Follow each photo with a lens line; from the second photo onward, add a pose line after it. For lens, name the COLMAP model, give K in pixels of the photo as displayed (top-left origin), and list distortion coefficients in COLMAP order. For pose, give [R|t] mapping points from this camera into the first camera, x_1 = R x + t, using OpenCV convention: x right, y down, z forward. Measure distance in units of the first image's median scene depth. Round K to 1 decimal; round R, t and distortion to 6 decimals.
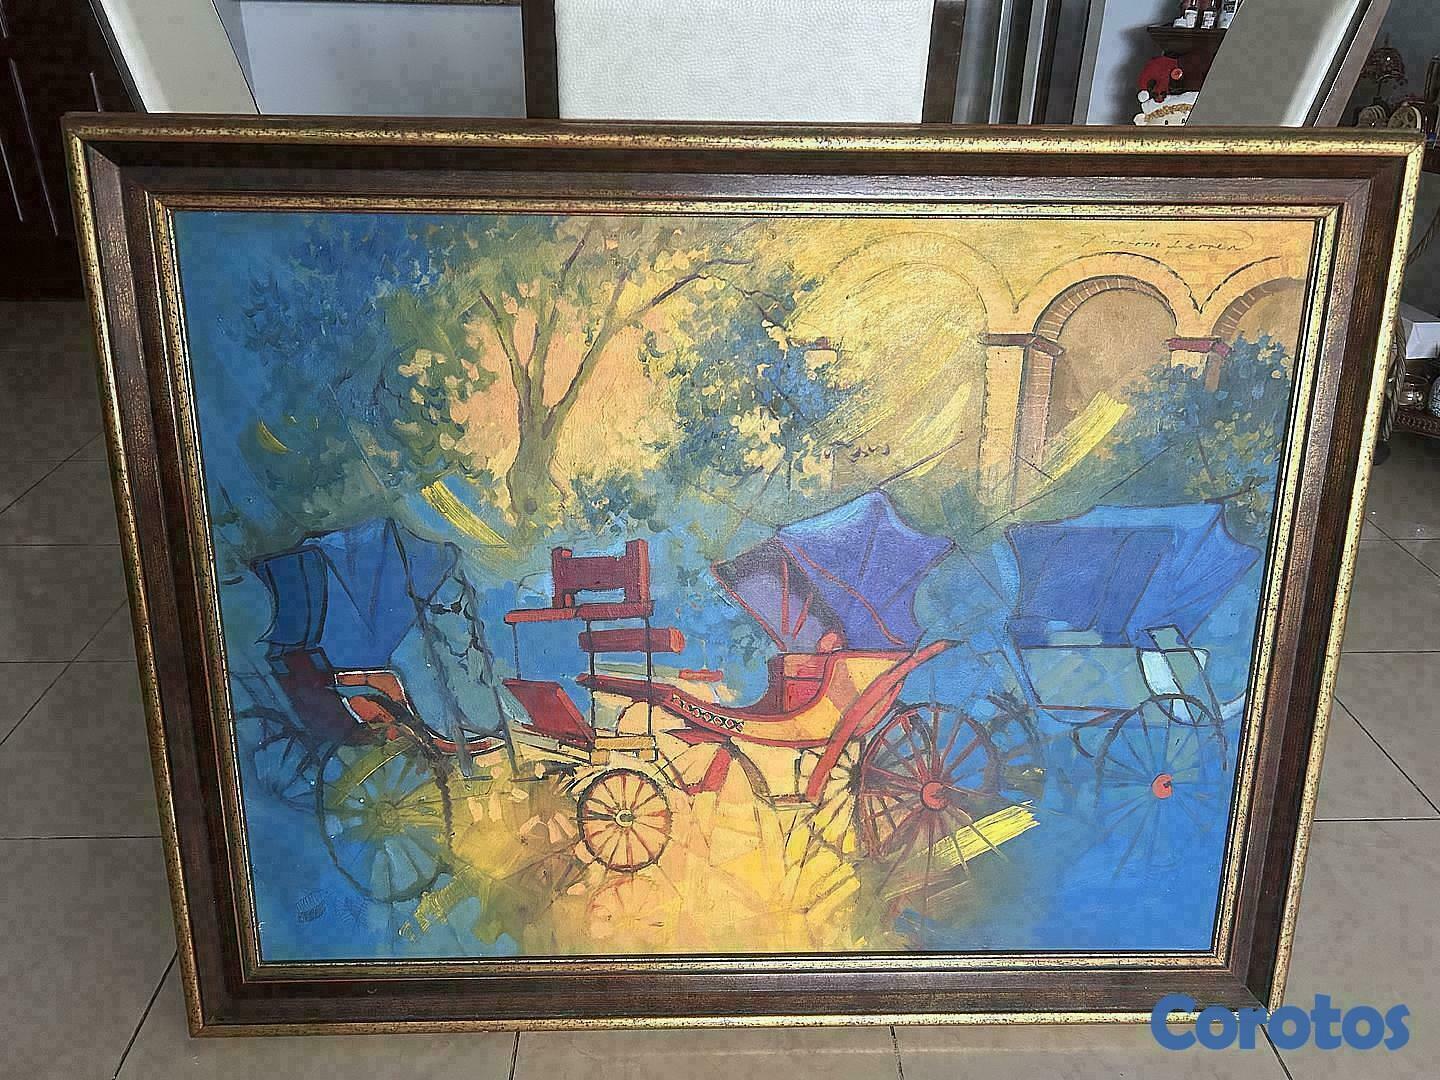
lens RADIAL K [[1096.8, 0, 724.6], [0, 1096.8, 538.2], [0, 0, 1]] dist [0.020679, -0.035119]
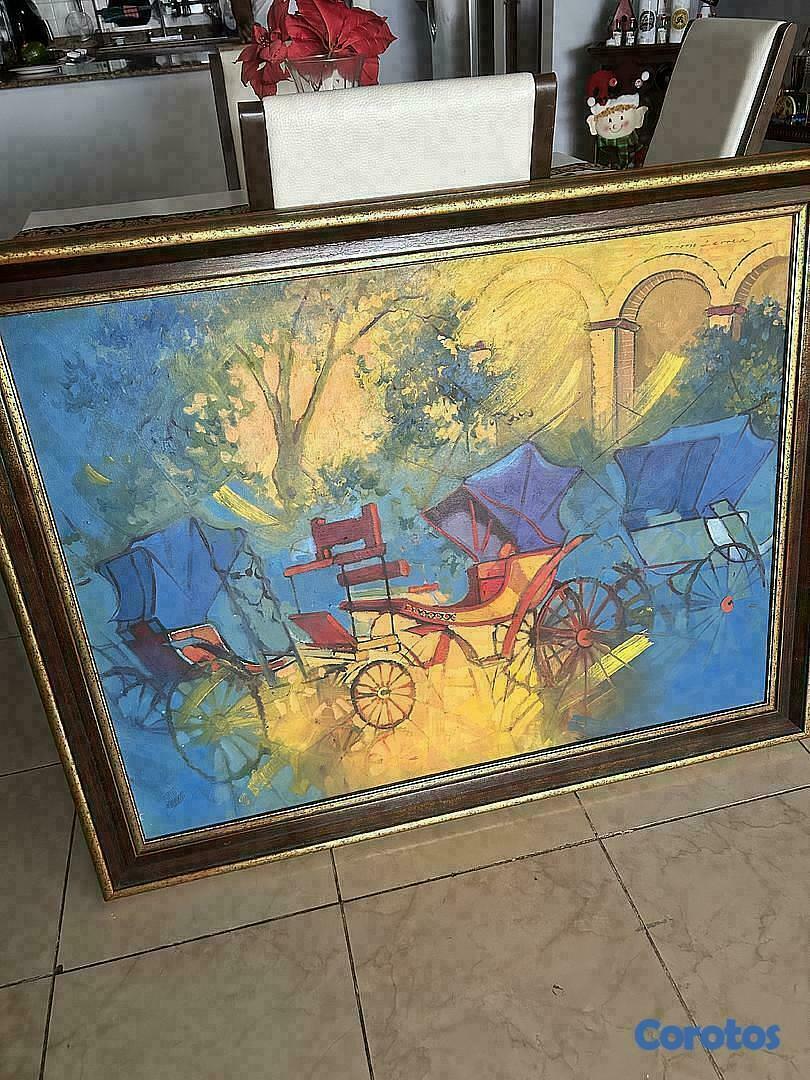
lens RADIAL K [[822.6, 0, 401.1], [0, 822.6, 541.6], [0, 0, 1]] dist [0.020679, -0.035119]
pose [[0.978073, -0.171511, 0.118137, -0.172704], [0.158376, 0.980907, 0.112863, -0.063159], [-0.135239, -0.091679, 0.986562, -0.057499]]
